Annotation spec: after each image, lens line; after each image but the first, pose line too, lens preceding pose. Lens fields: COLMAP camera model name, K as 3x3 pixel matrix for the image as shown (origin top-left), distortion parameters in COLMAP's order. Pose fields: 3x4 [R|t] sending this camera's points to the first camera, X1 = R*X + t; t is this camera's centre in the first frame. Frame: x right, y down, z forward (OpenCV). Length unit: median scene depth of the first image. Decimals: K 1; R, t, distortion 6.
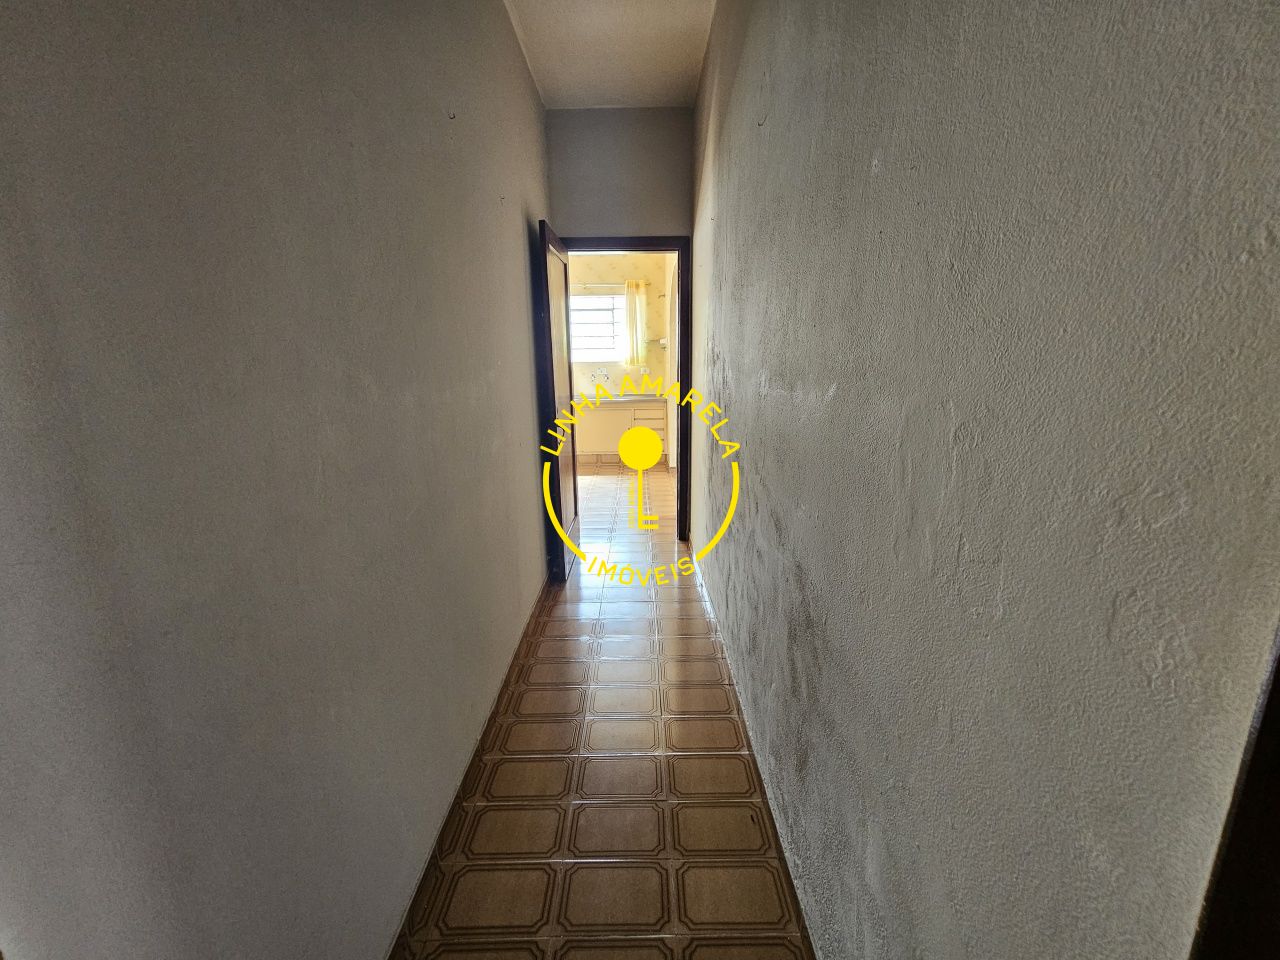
lens RADIAL K [[525.0, 0, 642.4], [0, 525.0, 478.6], [0, 0, 1]] dist [0.000027, -0.000692]
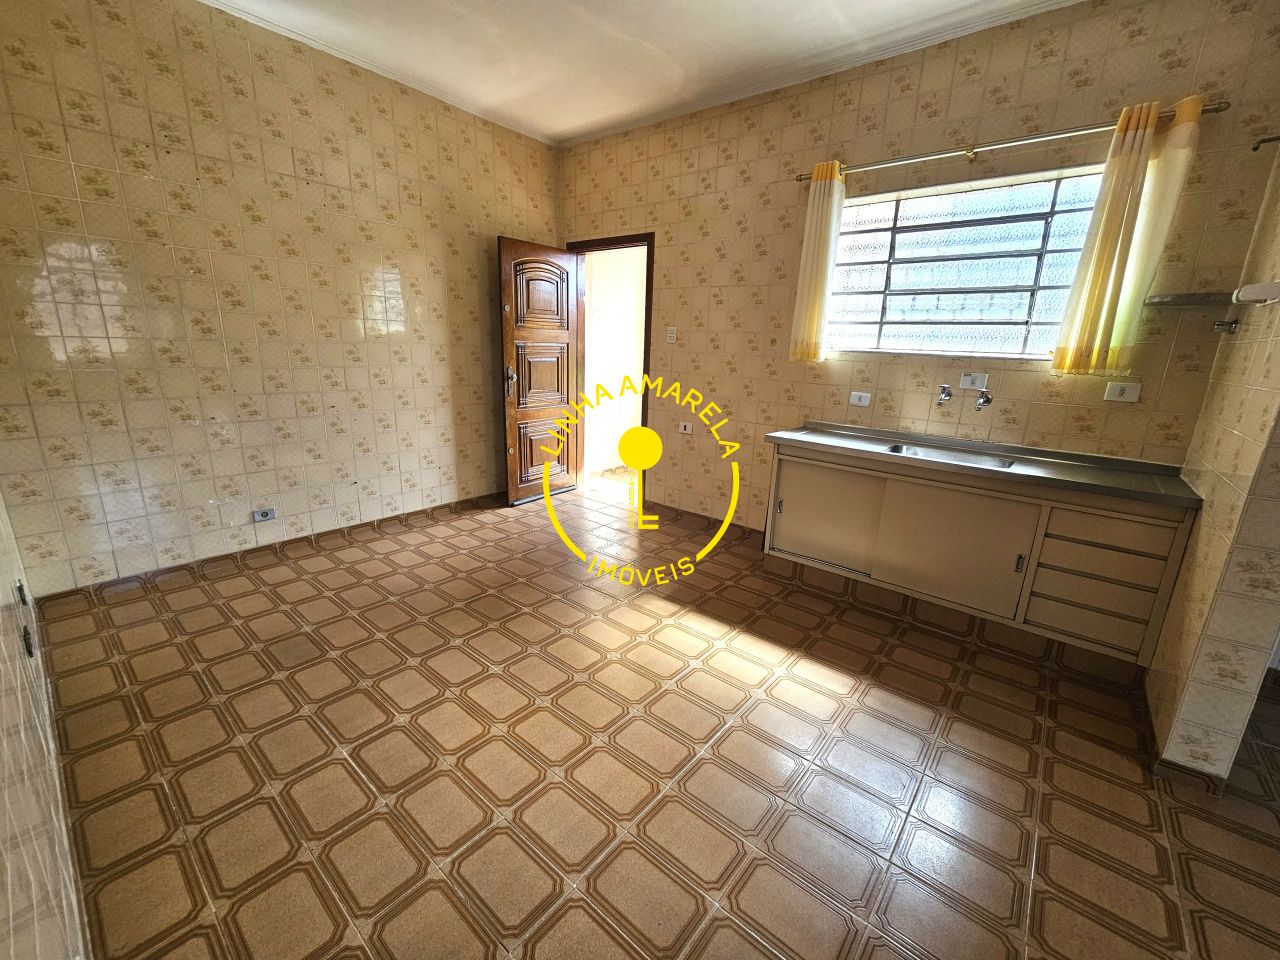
lens RADIAL K [[525.0, 0, 641.8], [0, 525.0, 479.3], [0, 0, 1]] dist [0.000027, -0.000692]
pose [[0.770832, 0.196394, -0.606010, -0.018467], [-0.183402, 0.979432, 0.084128, -0.124556], [0.610068, 0.046294, 0.790996, 0.561060]]
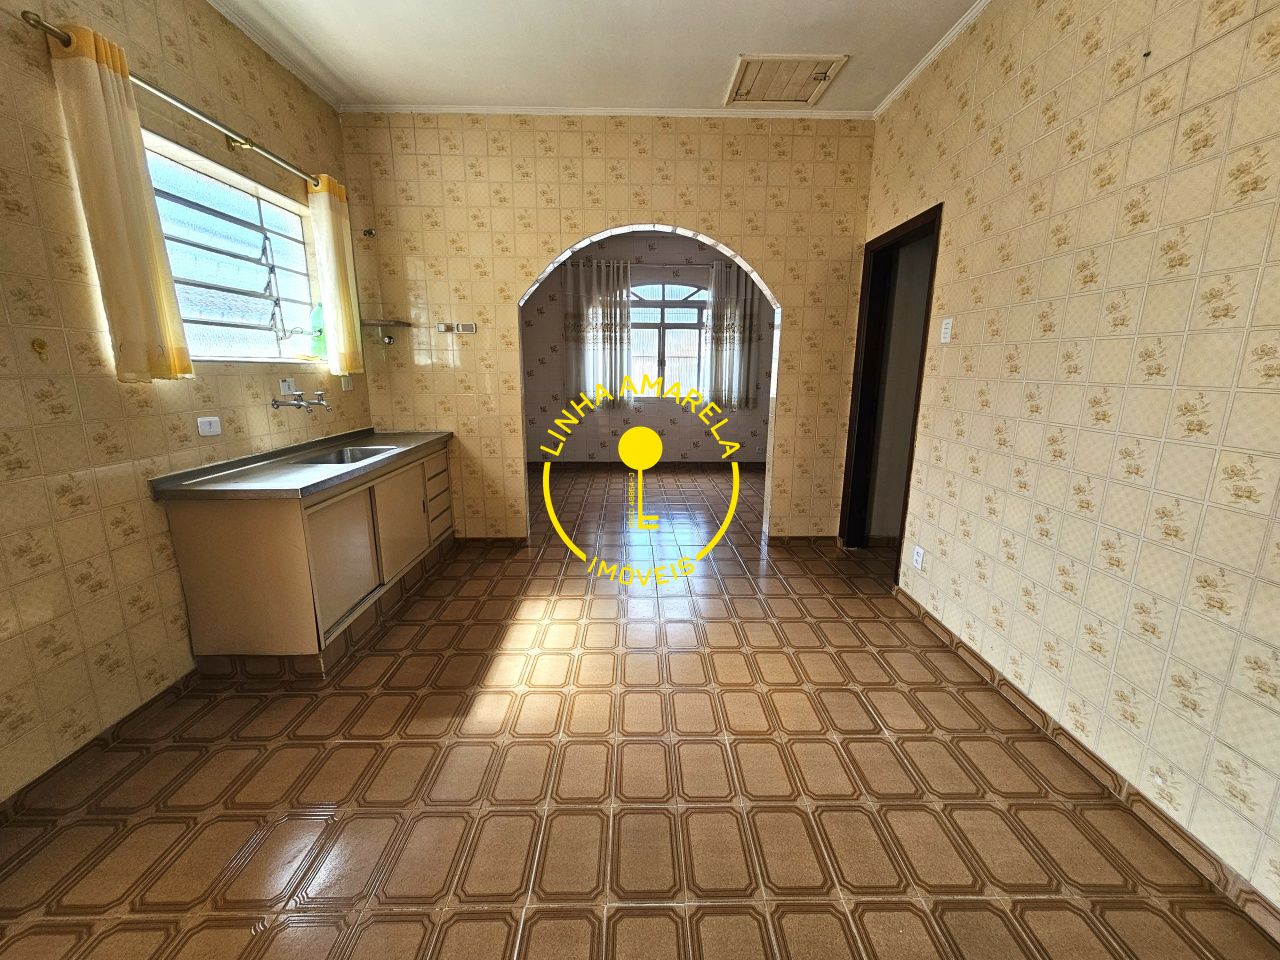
lens RADIAL K [[525.0, 0, 643.7], [0, 525.0, 483.0], [0, 0, 1]] dist [0.000027, -0.000692]
pose [[-0.018259, -0.207479, 0.978069, -0.490942], [0.215658, 0.954388, 0.206481, -0.163949], [-0.976298, 0.214698, 0.027318, 0.765719]]
